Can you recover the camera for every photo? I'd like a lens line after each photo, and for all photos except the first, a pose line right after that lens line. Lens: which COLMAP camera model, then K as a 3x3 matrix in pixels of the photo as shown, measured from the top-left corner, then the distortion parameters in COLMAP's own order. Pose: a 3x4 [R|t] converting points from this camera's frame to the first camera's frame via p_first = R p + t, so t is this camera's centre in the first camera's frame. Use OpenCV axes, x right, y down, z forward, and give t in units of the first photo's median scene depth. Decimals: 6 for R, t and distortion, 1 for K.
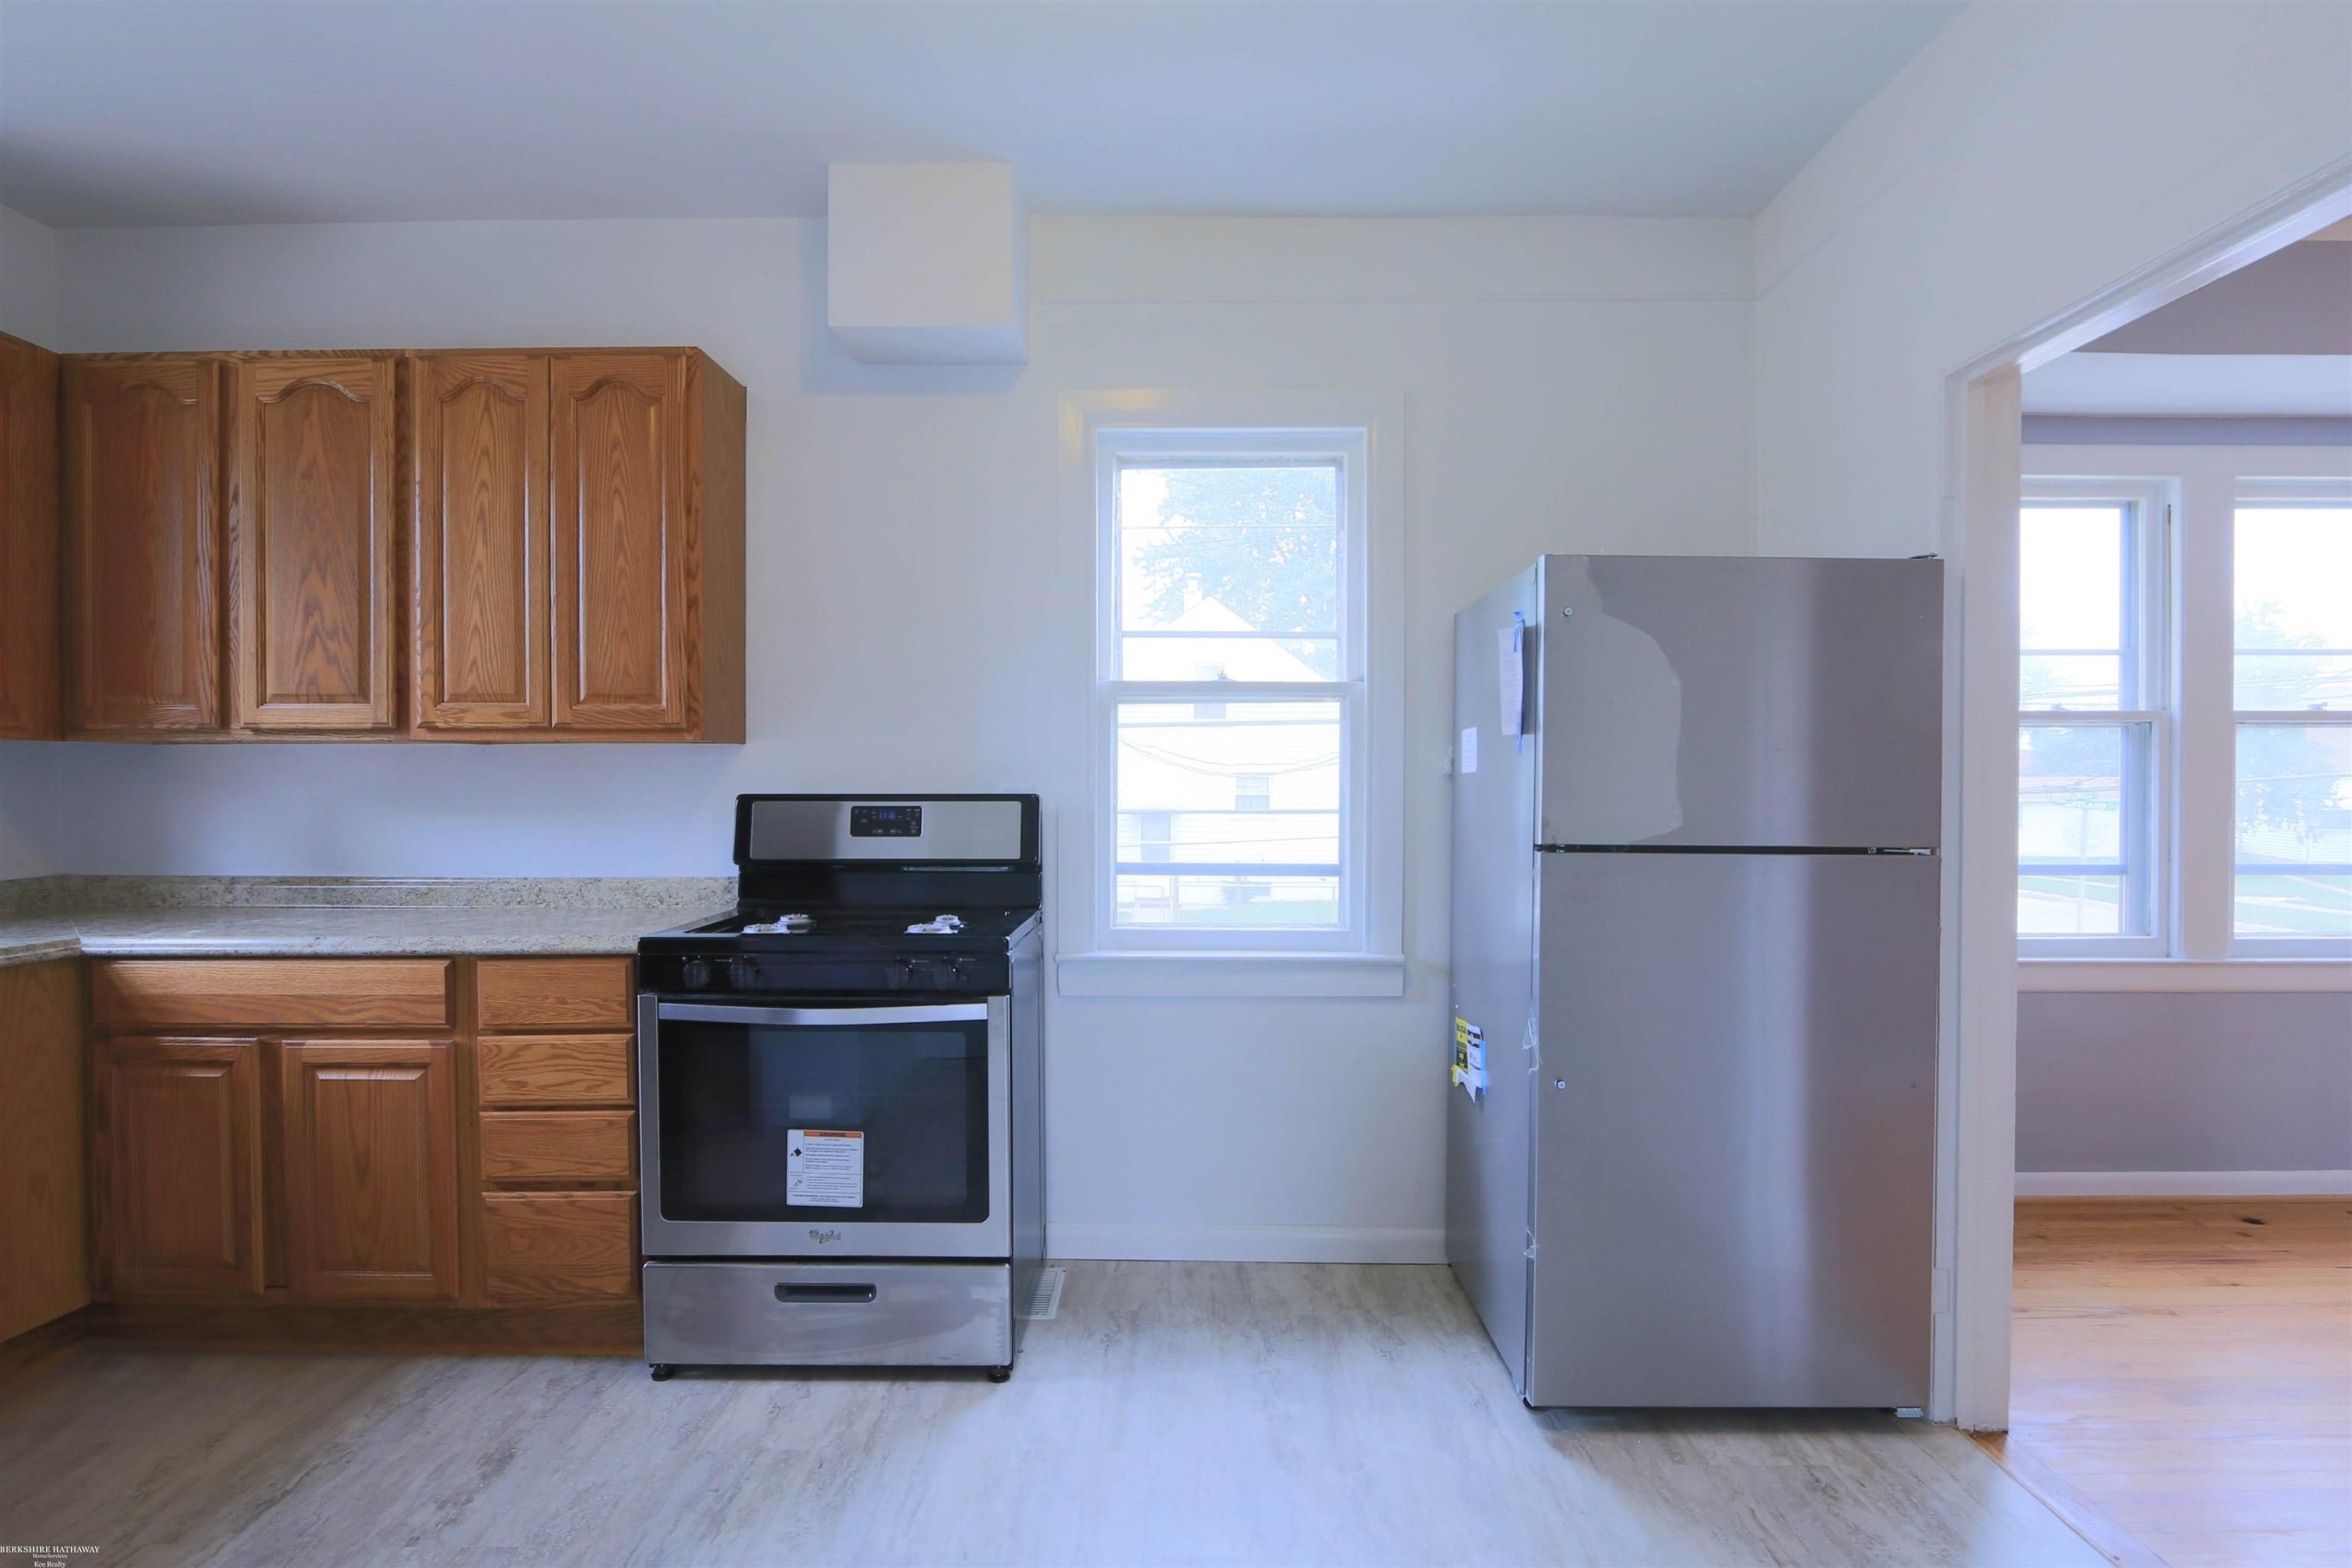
lens RADIAL K [[1230.2, 0, 1172.2], [0, 1230.2, 796.3], [0, 0, 1]] dist [-0.013682, 0.001379]
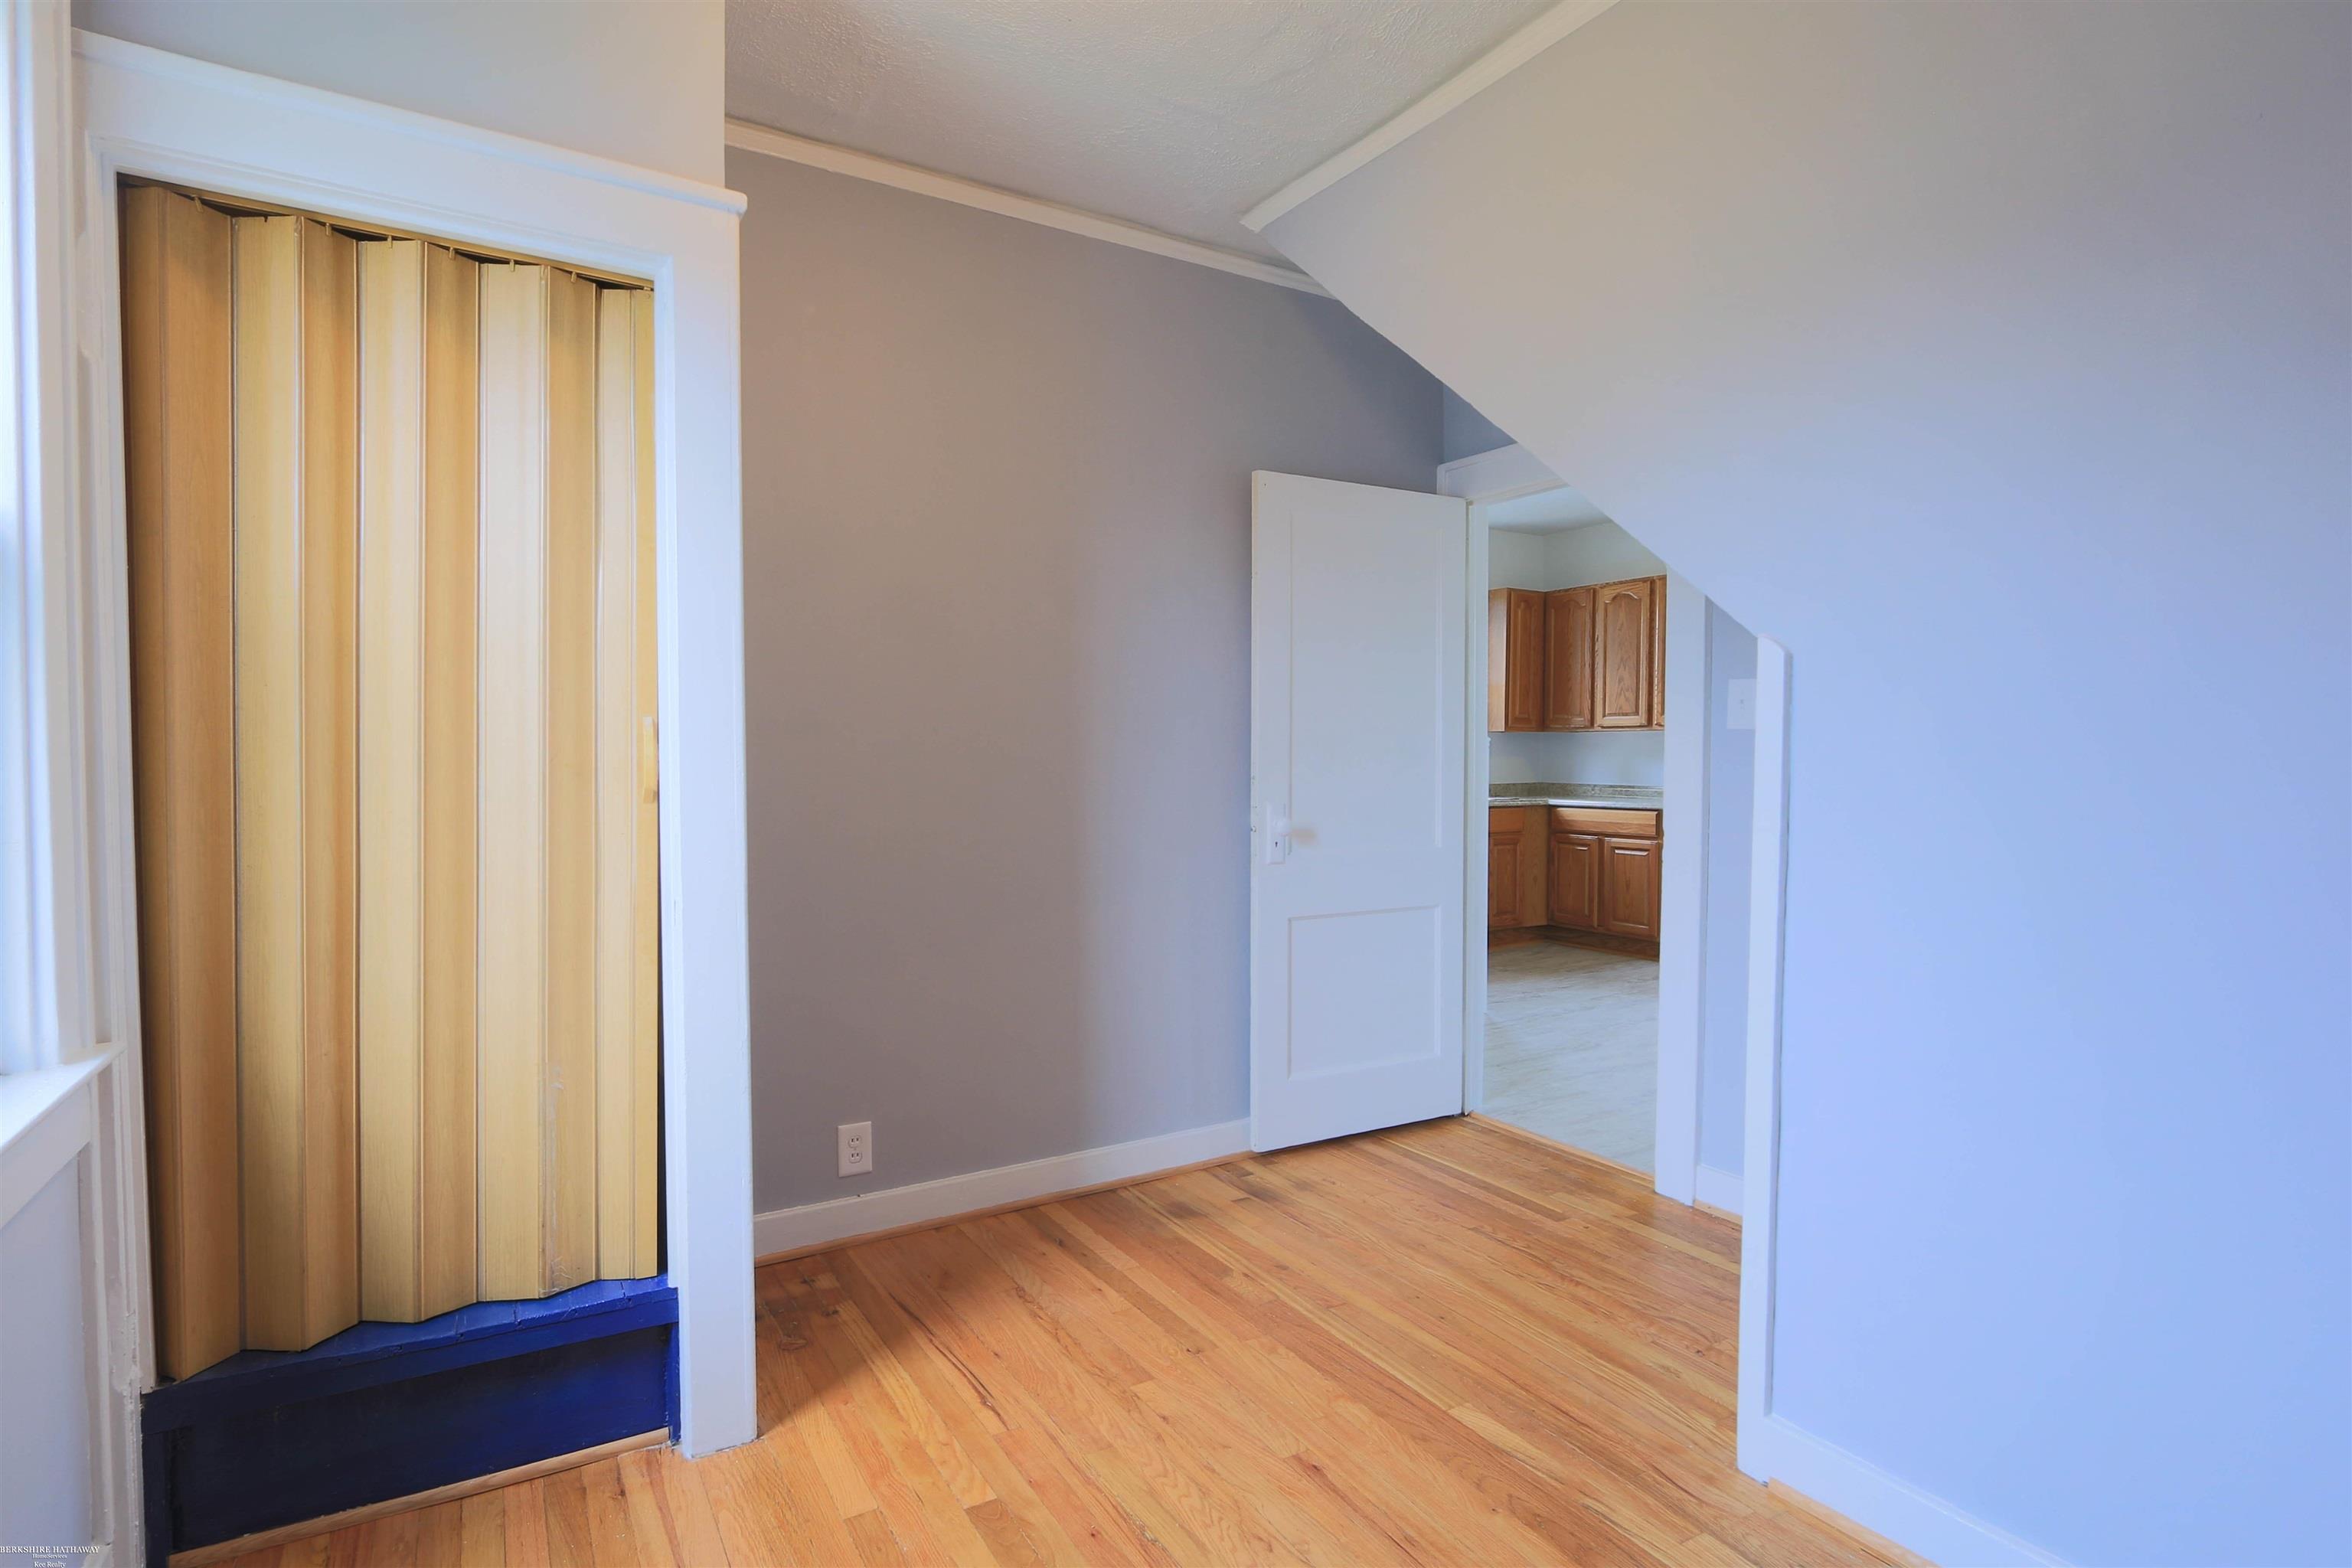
lens RADIAL K [[1230.2, 0, 1172.2], [0, 1230.2, 796.3], [0, 0, 1]] dist [-0.013682, 0.001379]
pose [[0.533069, 0.032671, -0.845441, 1.019882], [-0.012280, 0.999448, 0.030880, 0.025498], [0.845983, -0.006079, 0.533176, -1.221506]]
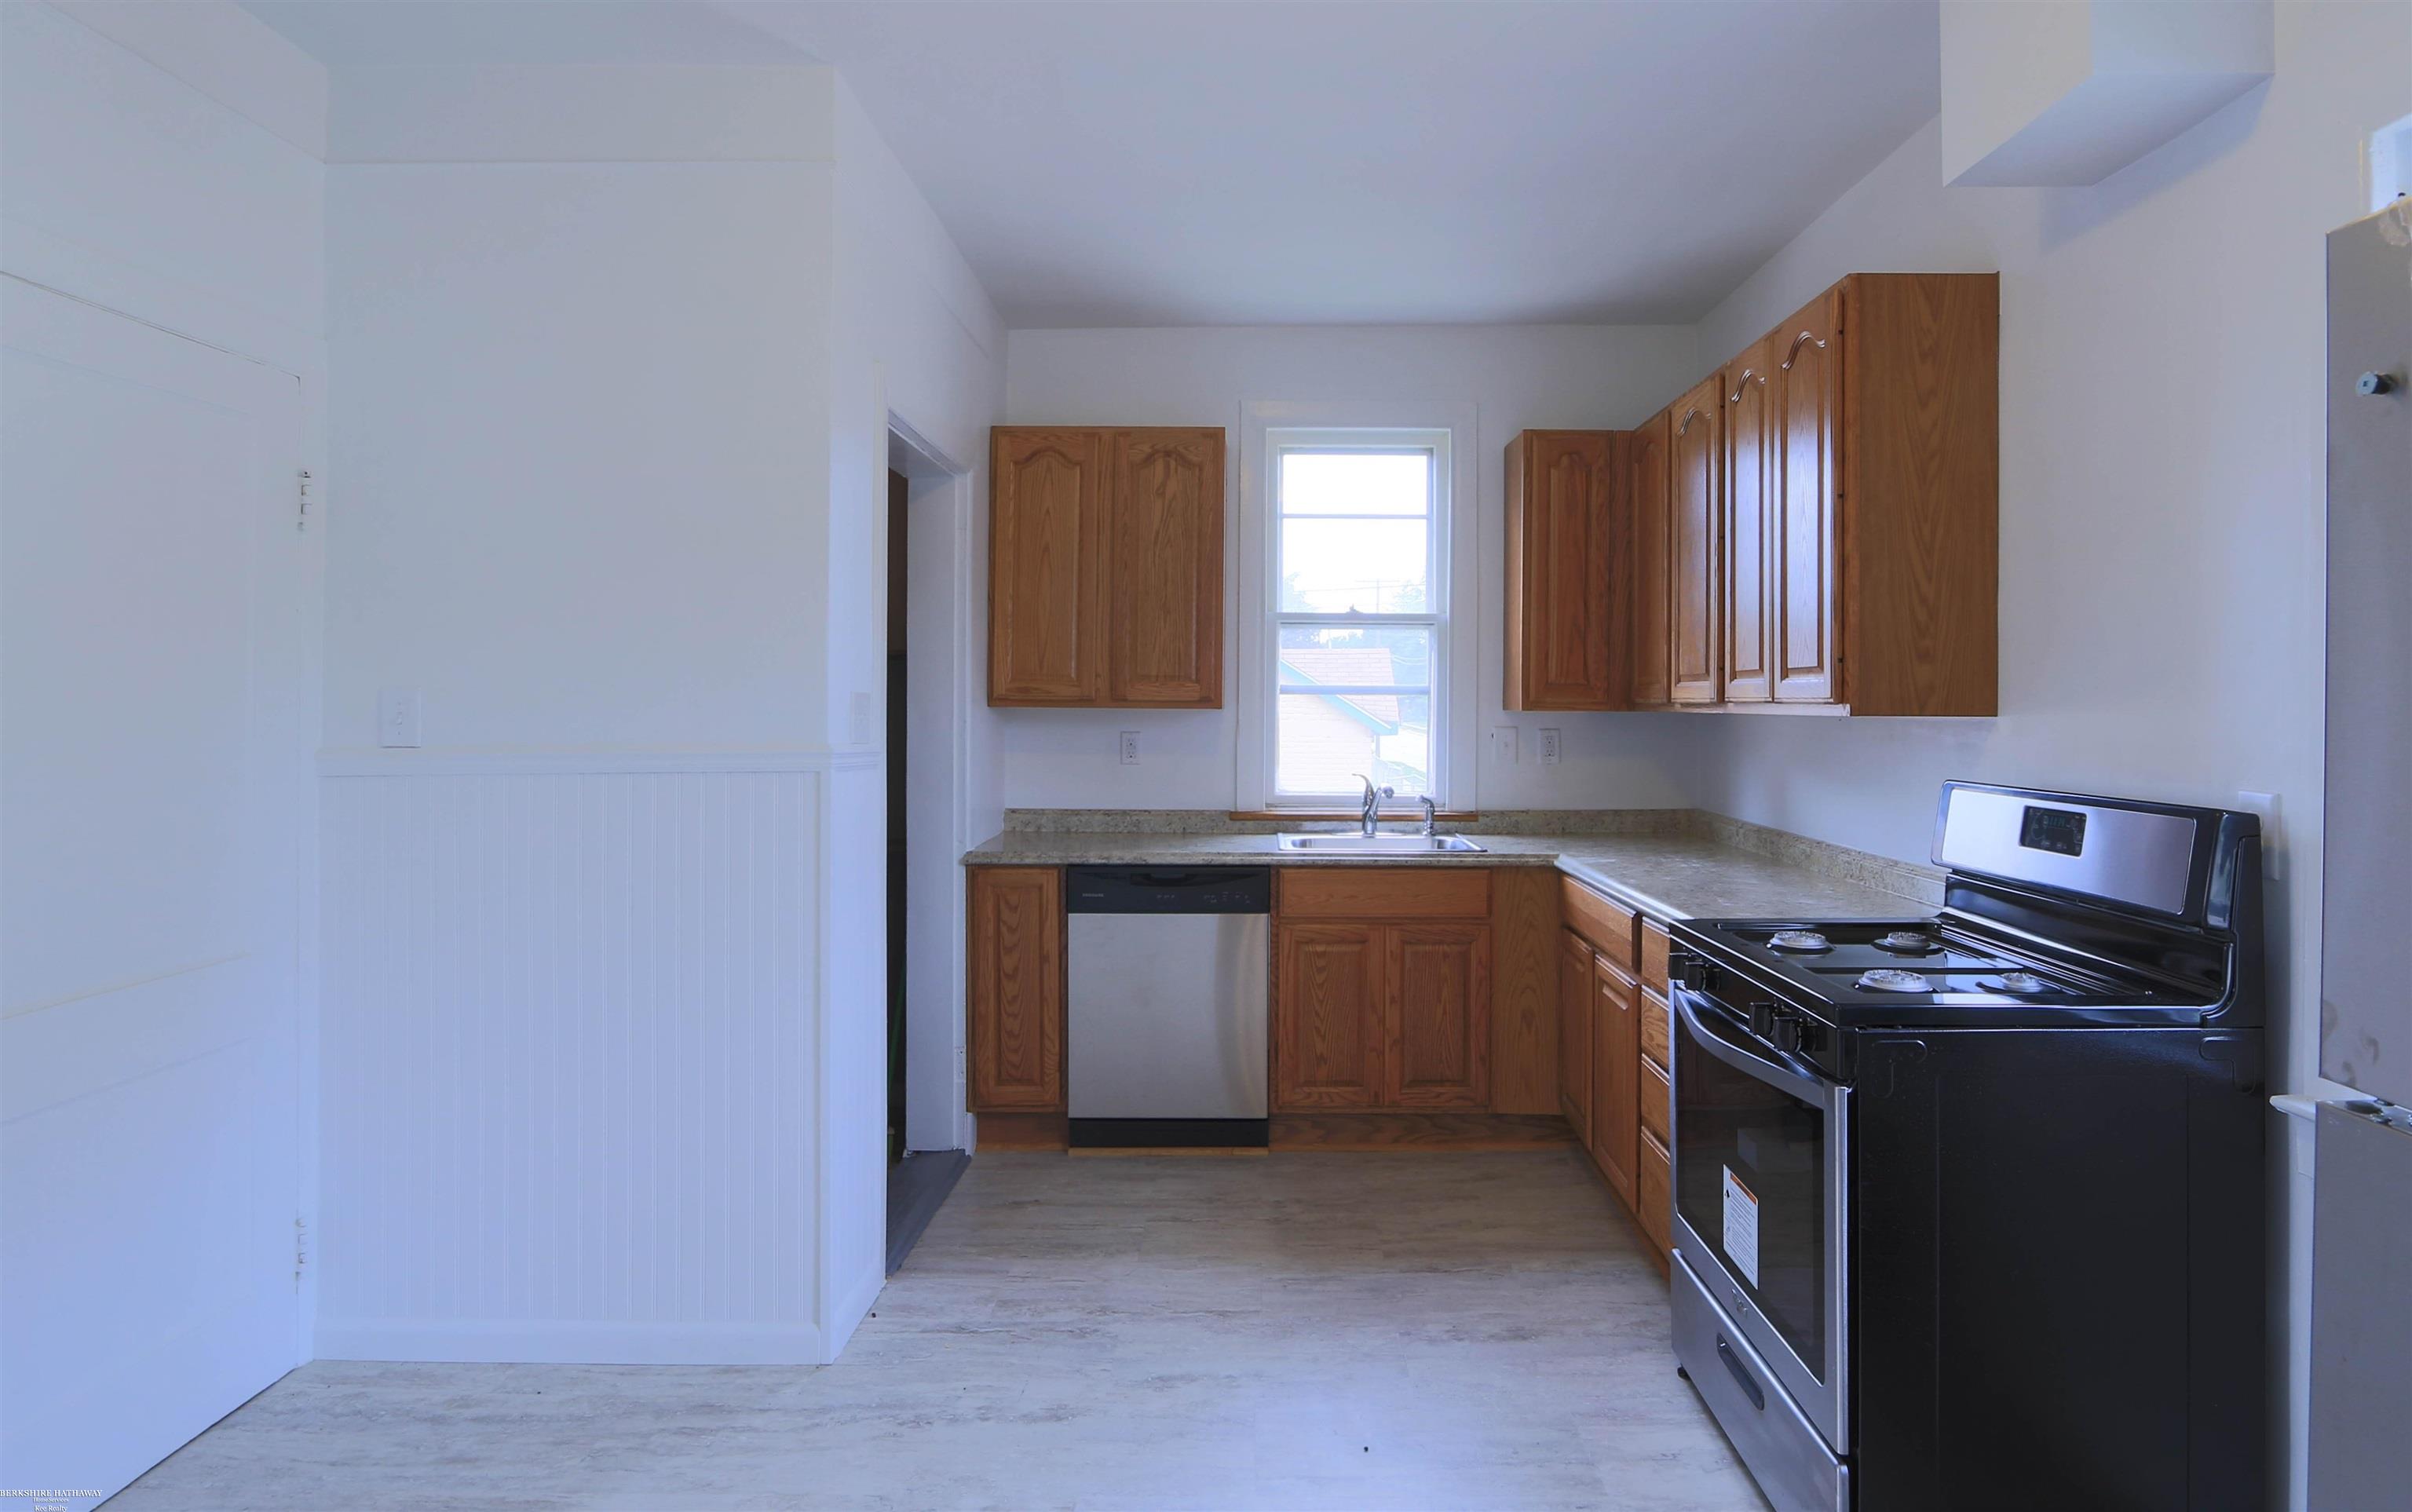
lens RADIAL K [[1272.7, 0, 1249.7], [0, 1272.7, 703.3], [0, 0, 1]] dist [-0.013503, 0.000829]
pose [[0.000189, -0.000016, -1.000000, 0.529423], [-0.013847, 0.999904, -0.000019, -0.049655], [0.999904, 0.013847, 0.000189, 0.576269]]
